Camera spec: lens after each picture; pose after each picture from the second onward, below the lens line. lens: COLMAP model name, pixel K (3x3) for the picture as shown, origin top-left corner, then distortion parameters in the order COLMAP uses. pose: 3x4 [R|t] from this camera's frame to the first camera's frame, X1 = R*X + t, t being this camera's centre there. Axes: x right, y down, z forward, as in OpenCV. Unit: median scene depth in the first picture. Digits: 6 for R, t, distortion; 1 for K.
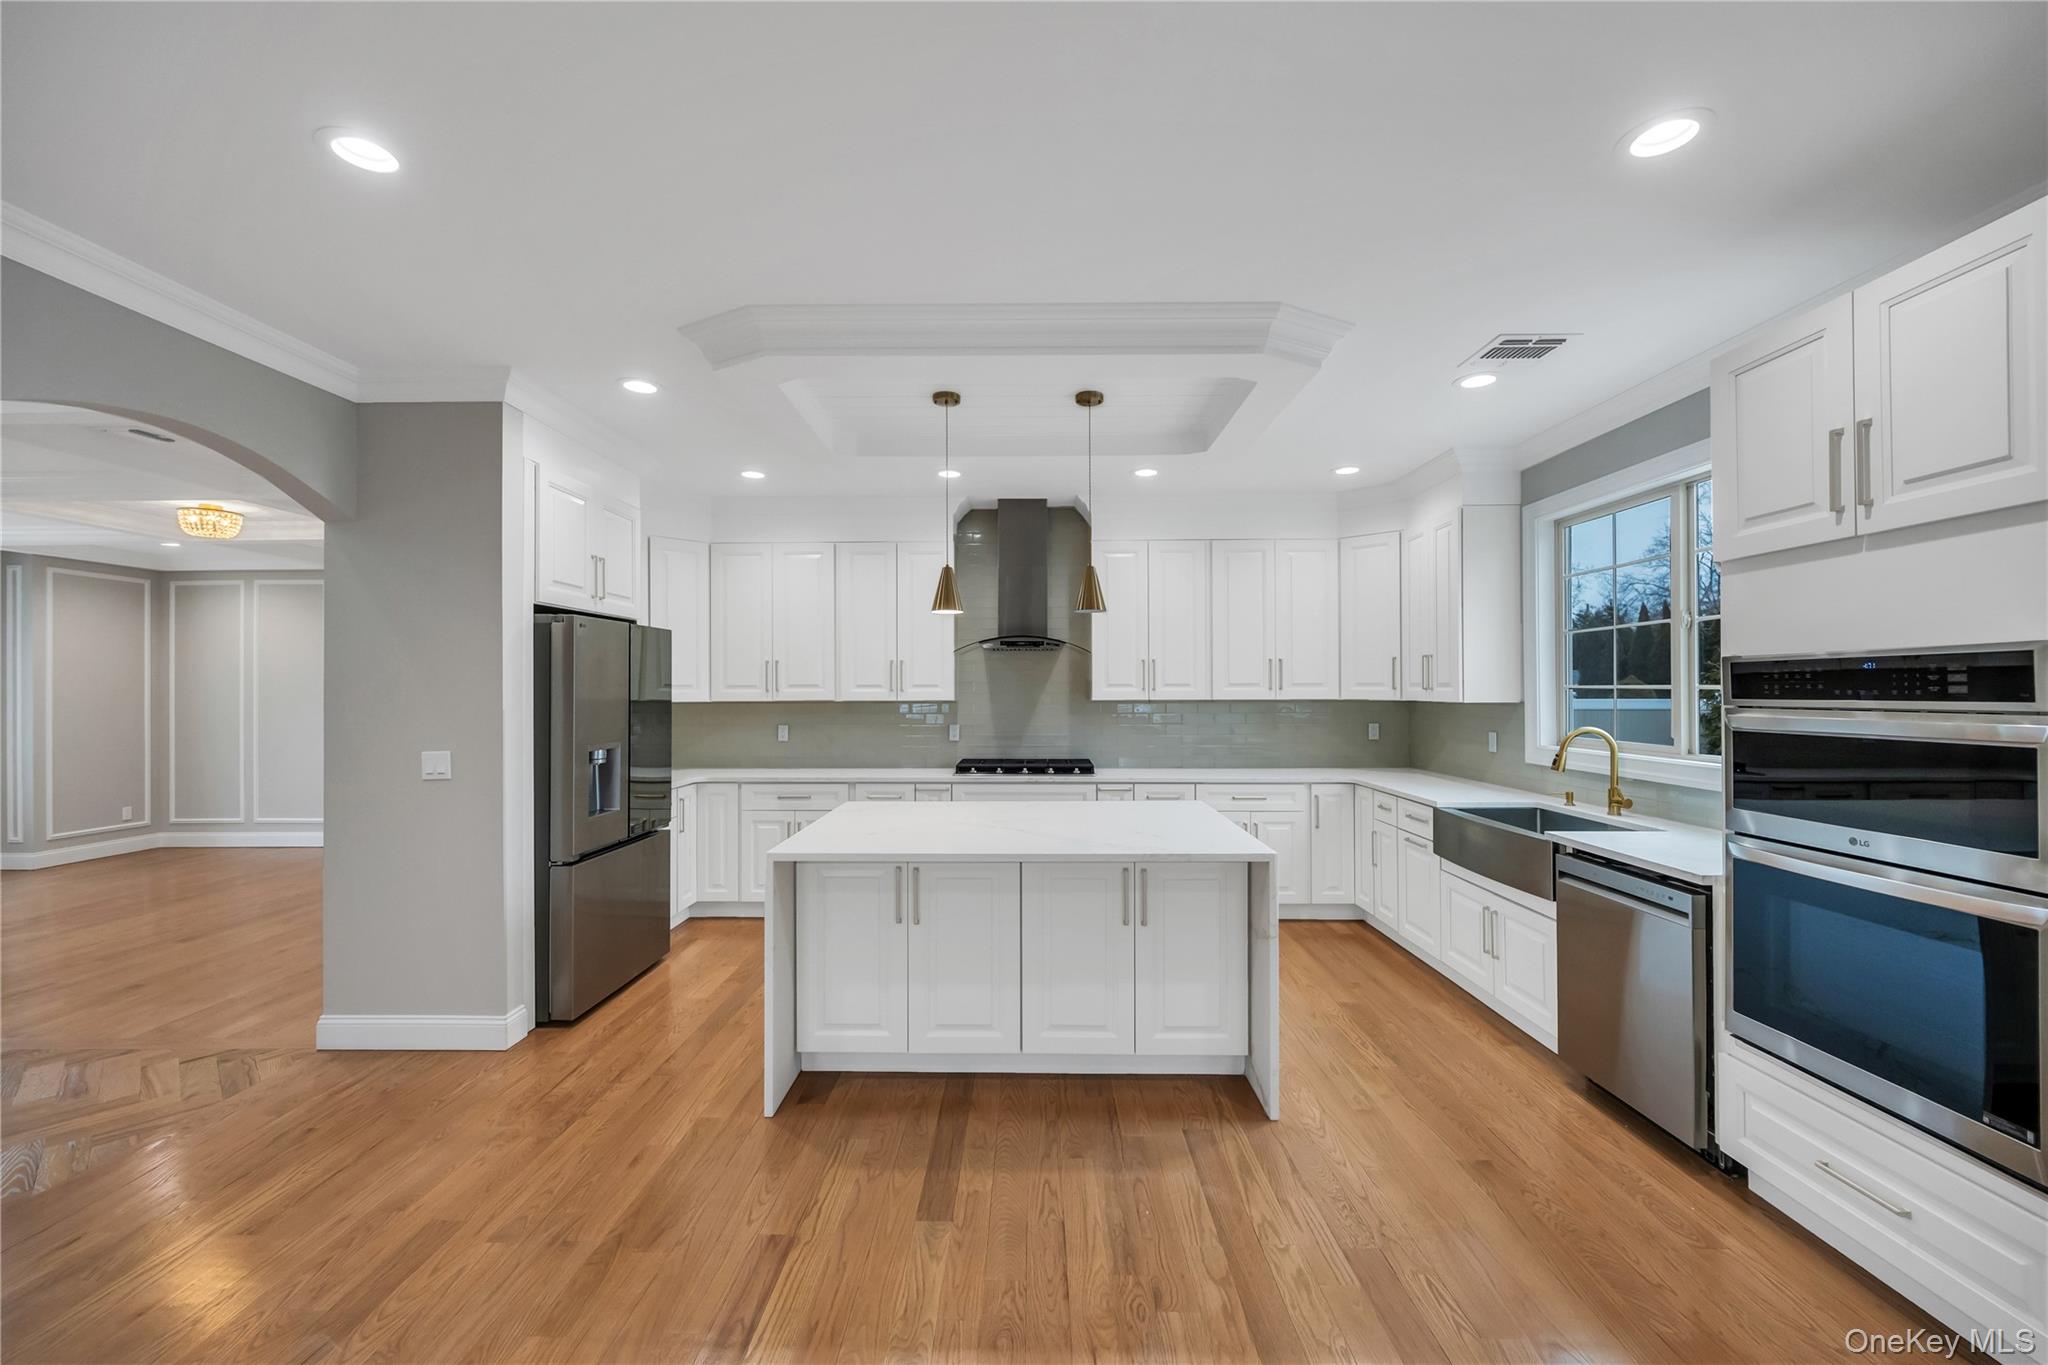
lens RADIAL K [[813.4, 0, 1016.6], [0, 813.4, 684.7], [0, 0, 1]] dist [-0.001075, -0.000717]
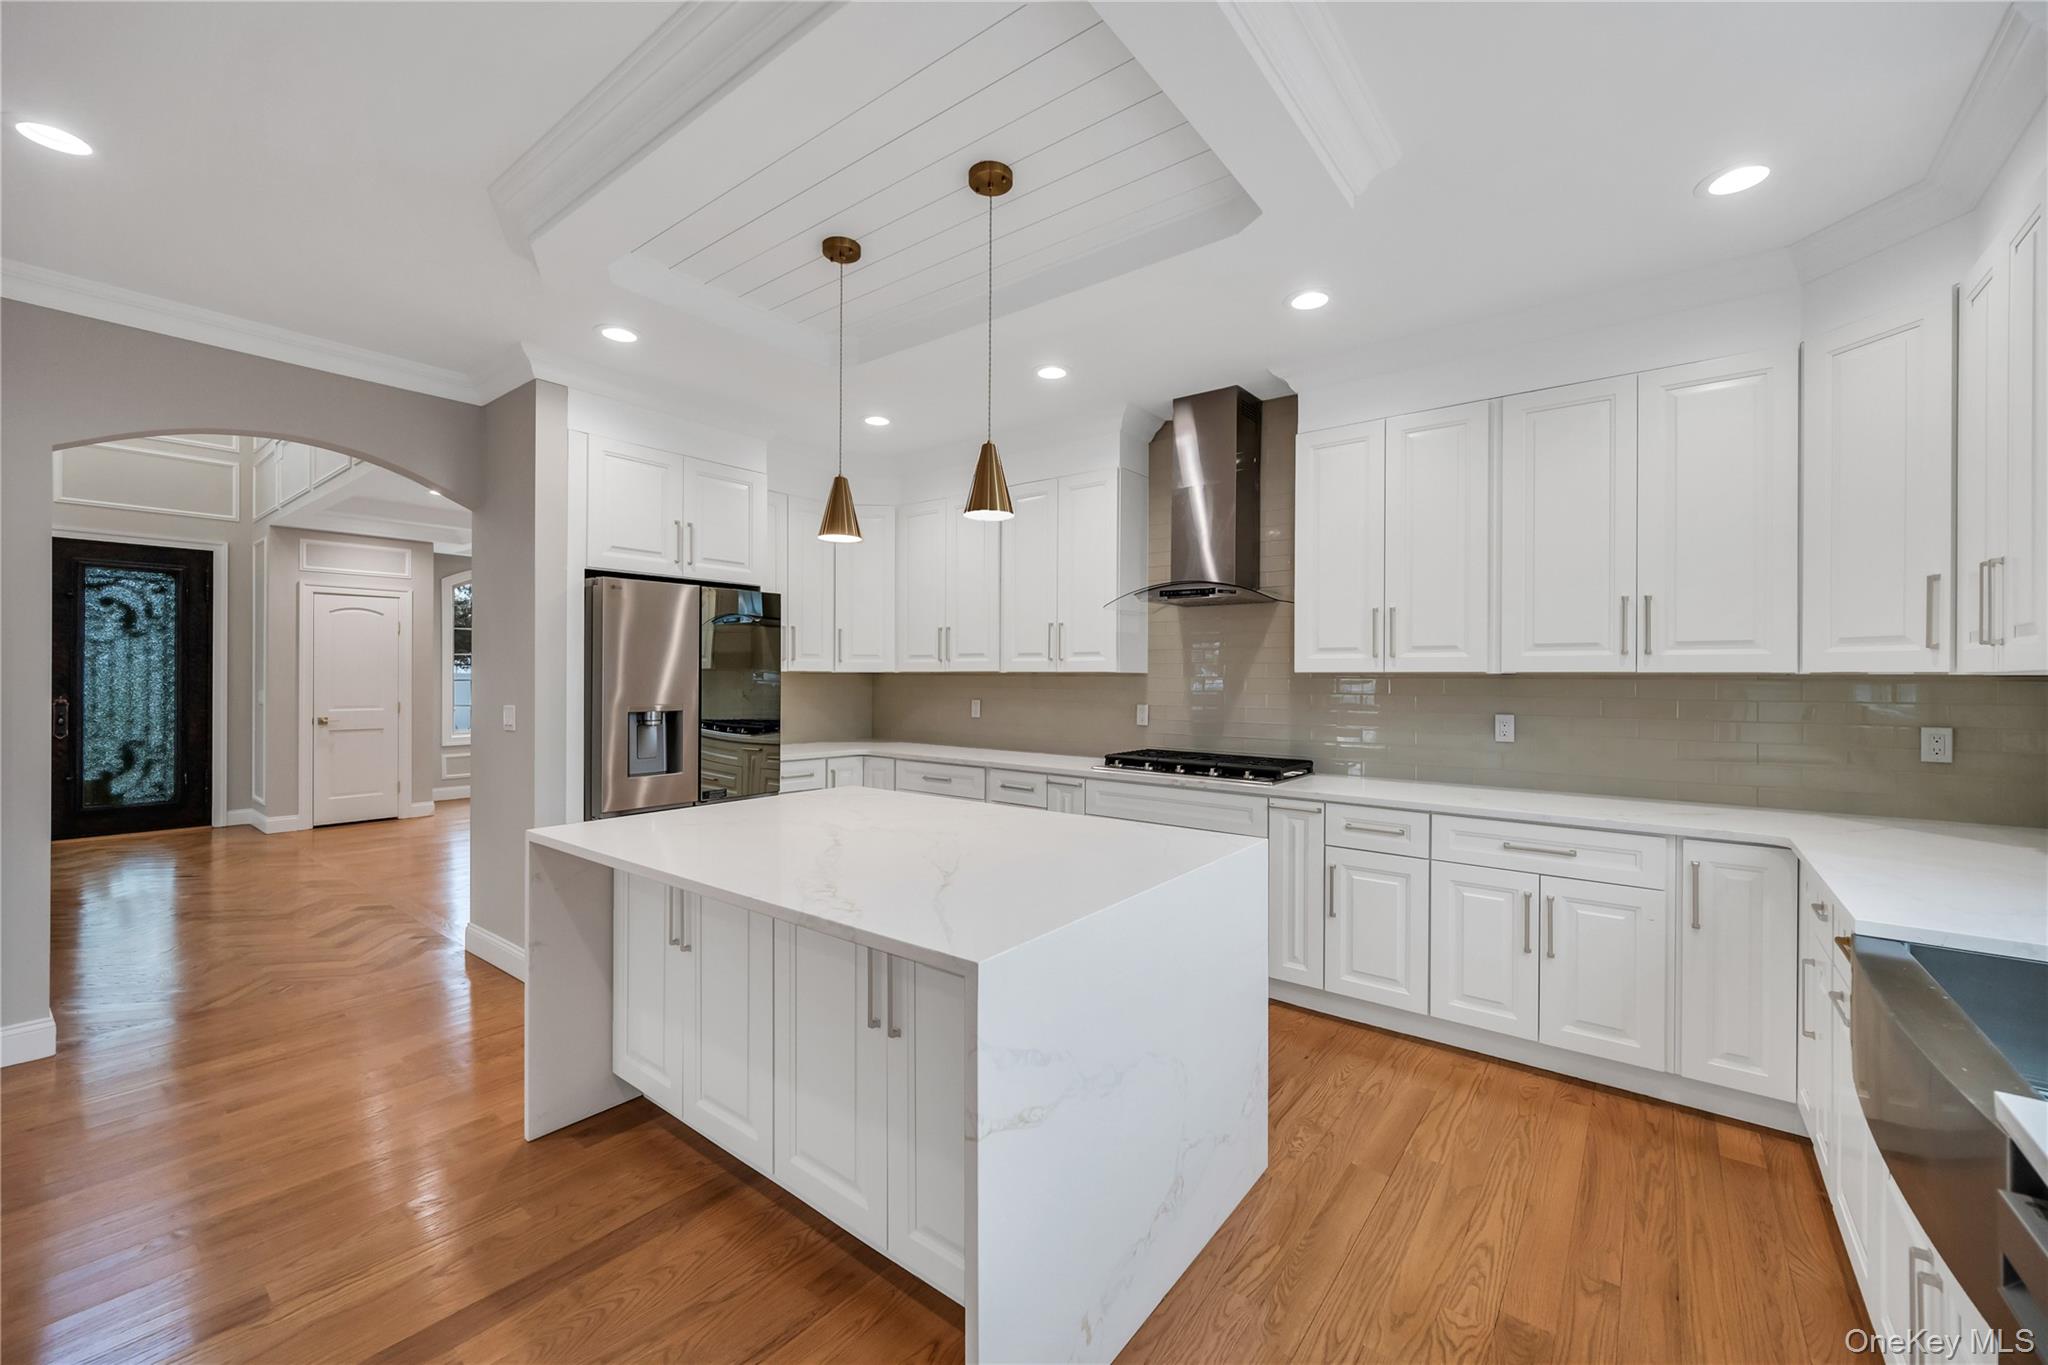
lens RADIAL K [[813.4, 0, 1015.7], [0, 813.4, 676.2], [0, 0, 1]] dist [-0.001075, -0.000717]
pose [[0.794770, 0.006207, -0.606879, 0.435476], [-0.005878, 0.999980, 0.002529, 0.029723], [0.606882, 0.001557, 0.794790, 0.448875]]
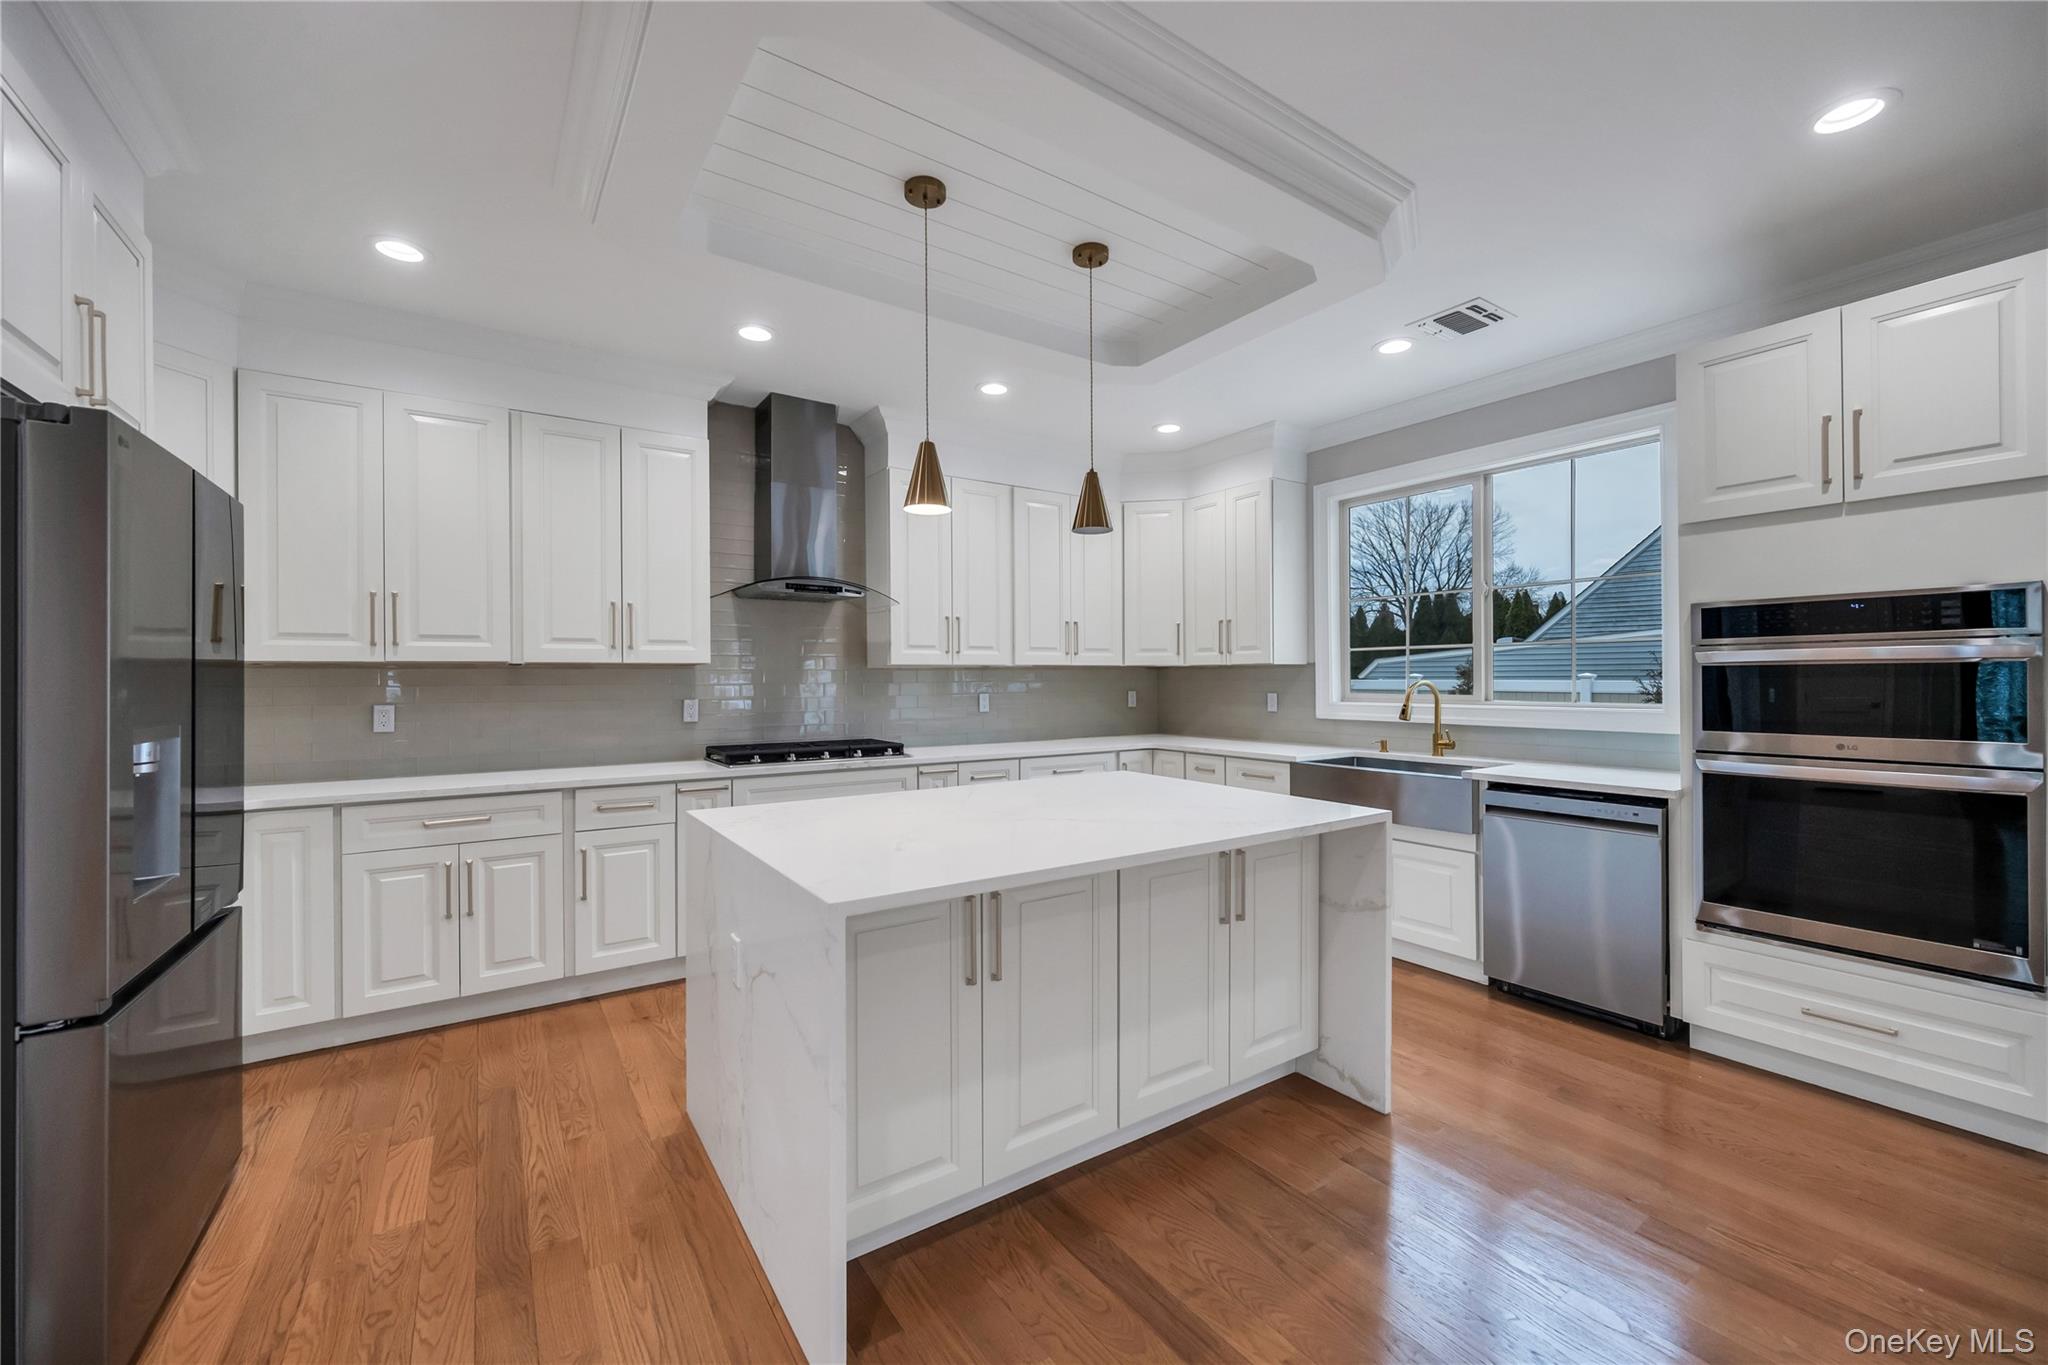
lens RADIAL K [[813.4, 0, 1032.8], [0, 813.4, 681.8], [0, 0, 1]] dist [-0.001075, -0.000717]
pose [[0.815808, -0.004764, 0.578303, -0.357407], [0.000831, 0.999975, 0.007066, 0.041739], [-0.578322, -0.005284, 0.815792, 0.352959]]
